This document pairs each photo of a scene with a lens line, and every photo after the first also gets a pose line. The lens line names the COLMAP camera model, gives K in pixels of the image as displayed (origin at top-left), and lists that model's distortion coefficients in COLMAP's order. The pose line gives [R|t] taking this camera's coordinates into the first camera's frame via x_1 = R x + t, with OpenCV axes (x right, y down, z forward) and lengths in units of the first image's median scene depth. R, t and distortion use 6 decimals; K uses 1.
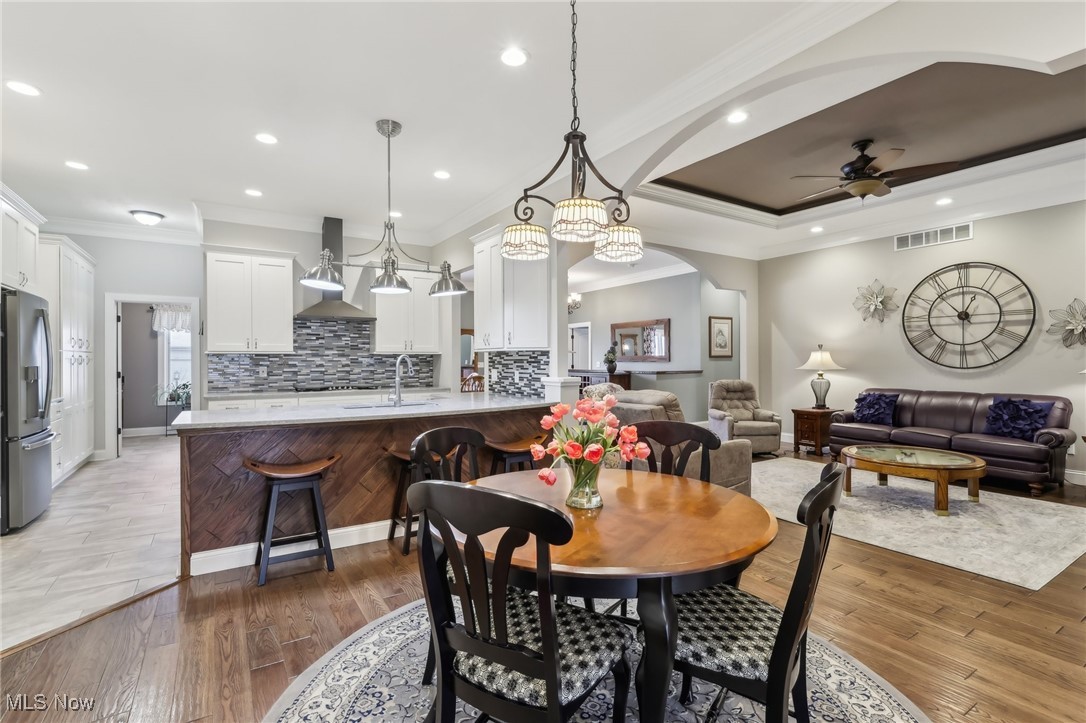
lens RADIAL K [[505.9, 0, 543.4], [0, 505.9, 359.7], [0, 0, 1]] dist [-0.003640, 0.000535]
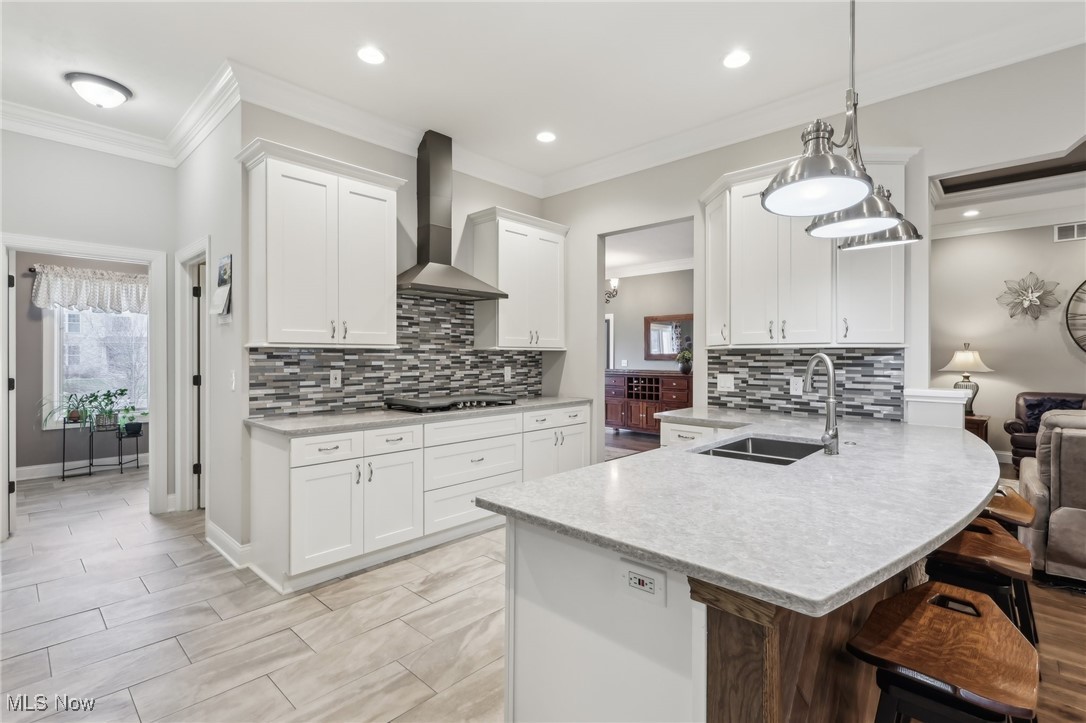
lens RADIAL K [[505.9, 0, 541.5], [0, 505.9, 357.1], [0, 0, 1]] dist [-0.003640, 0.000535]
pose [[0.970289, 0.004967, 0.241900, -0.453198], [-0.005720, 0.999981, 0.002411, -0.003710], [-0.241883, -0.003724, 0.970298, 0.362697]]
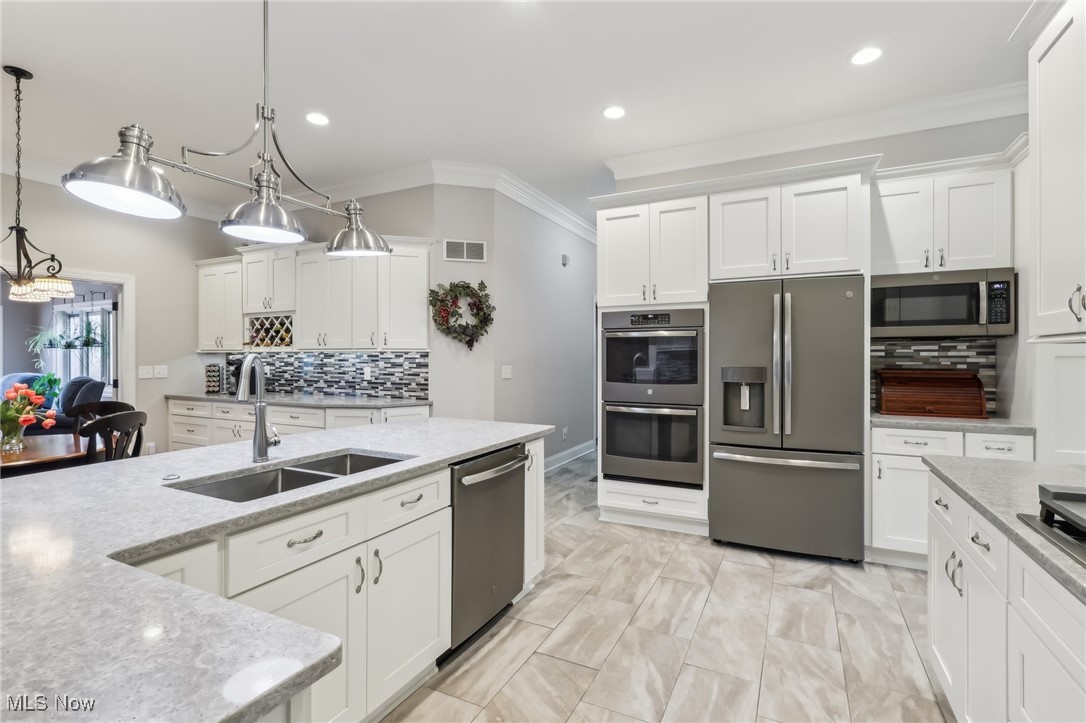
lens RADIAL K [[505.9, 0, 546.5], [0, 505.9, 354.5], [0, 0, 1]] dist [-0.003640, 0.000535]
pose [[-0.860184, 0.002729, -0.509976, -0.178252], [0.003439, 0.999994, -0.000449, -0.005083], [0.509972, -0.002140, -0.860189, 1.001164]]
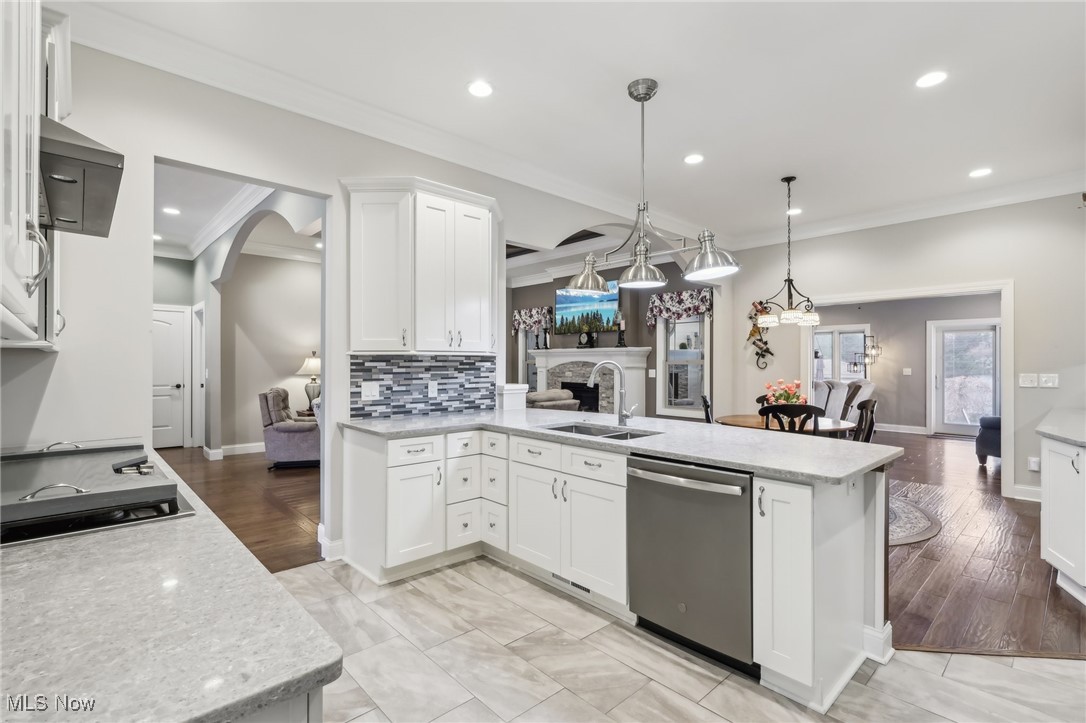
lens RADIAL K [[505.9, 0, 538.1], [0, 505.9, 362.9], [0, 0, 1]] dist [-0.003640, 0.000535]
pose [[-0.169281, 0.003043, 0.985563, -0.682266], [-0.000117, 0.999995, -0.003107, -0.002334], [-0.985568, -0.000641, -0.169280, 0.814362]]
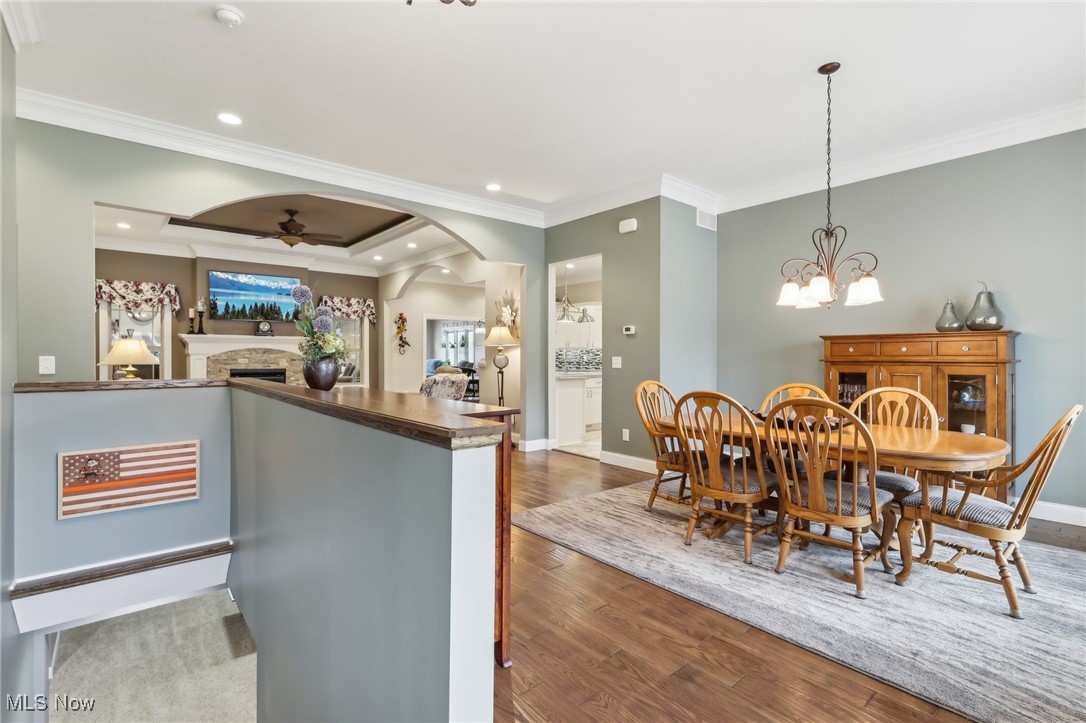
lens RADIAL K [[505.9, 0, 540.1], [0, 505.9, 355.6], [0, 0, 1]] dist [-0.003640, 0.000535]
pose [[-0.992170, 0.001982, -0.124880, 0.057182], [0.001453, 0.999990, 0.004329, 0.004744], [0.124887, 0.004114, -0.992162, 2.003947]]
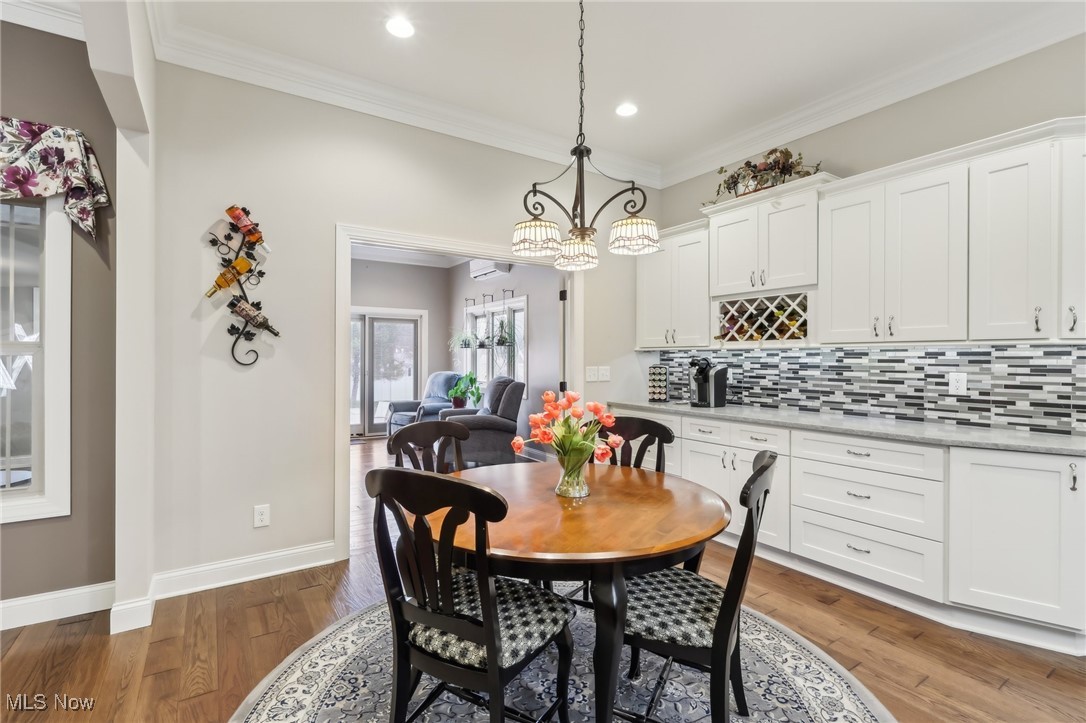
lens RADIAL K [[505.9, 0, 542.2], [0, 505.9, 360.6], [0, 0, 1]] dist [-0.003640, 0.000535]
pose [[-0.999963, 0.000165, -0.008561, 0.045091], [0.000123, 0.999988, 0.004998, 0.000018], [0.008562, 0.004996, -0.999951, 0.625281]]
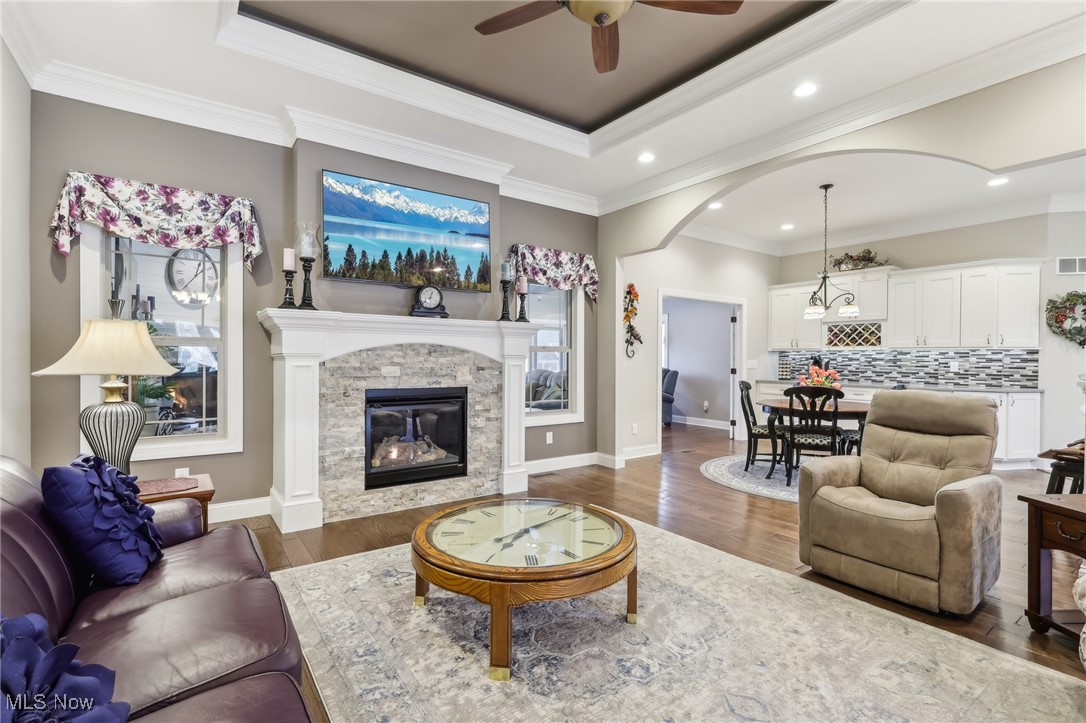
lens RADIAL K [[505.9, 0, 541.4], [0, 505.9, 362.0], [0, 0, 1]] dist [-0.003640, 0.000535]
pose [[-0.998821, -0.002414, -0.048490, 0.546927], [-0.002903, 0.999946, 0.010005, 0.006127], [0.048464, 0.010134, -0.998774, 1.148278]]
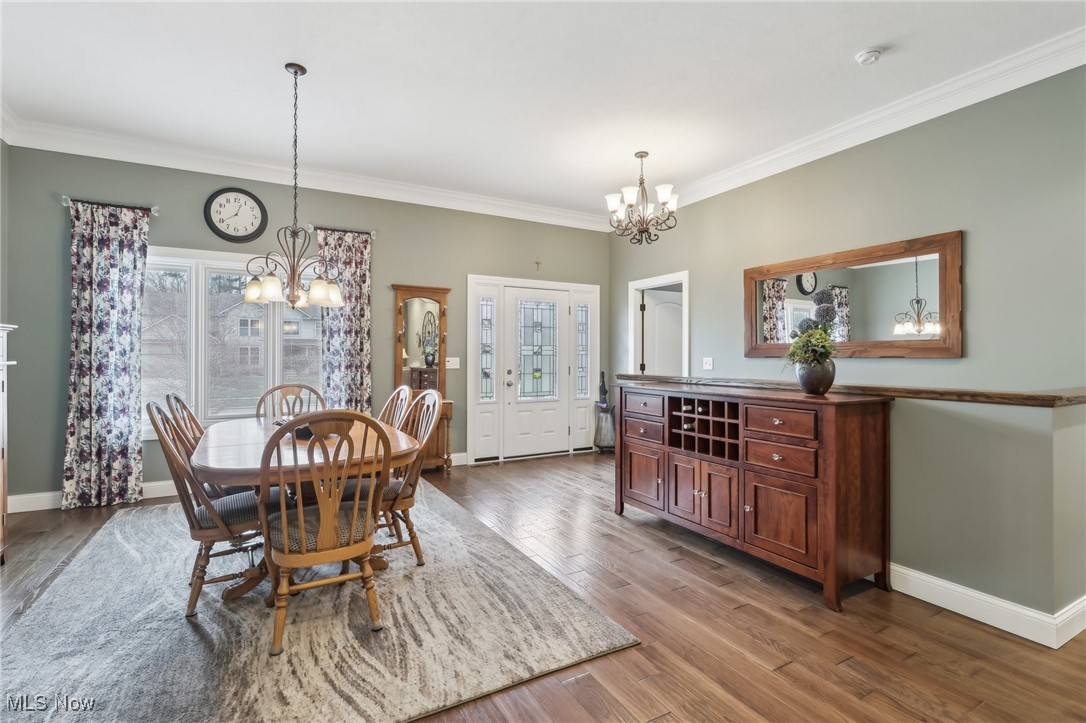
lens RADIAL K [[505.9, 0, 547.2], [0, 505.9, 355.9], [0, 0, 1]] dist [-0.003640, 0.000535]
pose [[0.998422, 0.003470, -0.056057, -0.015410], [-0.003532, 0.999993, -0.001009, 0.006893], [0.056053, 0.001206, 0.998427, 1.029970]]
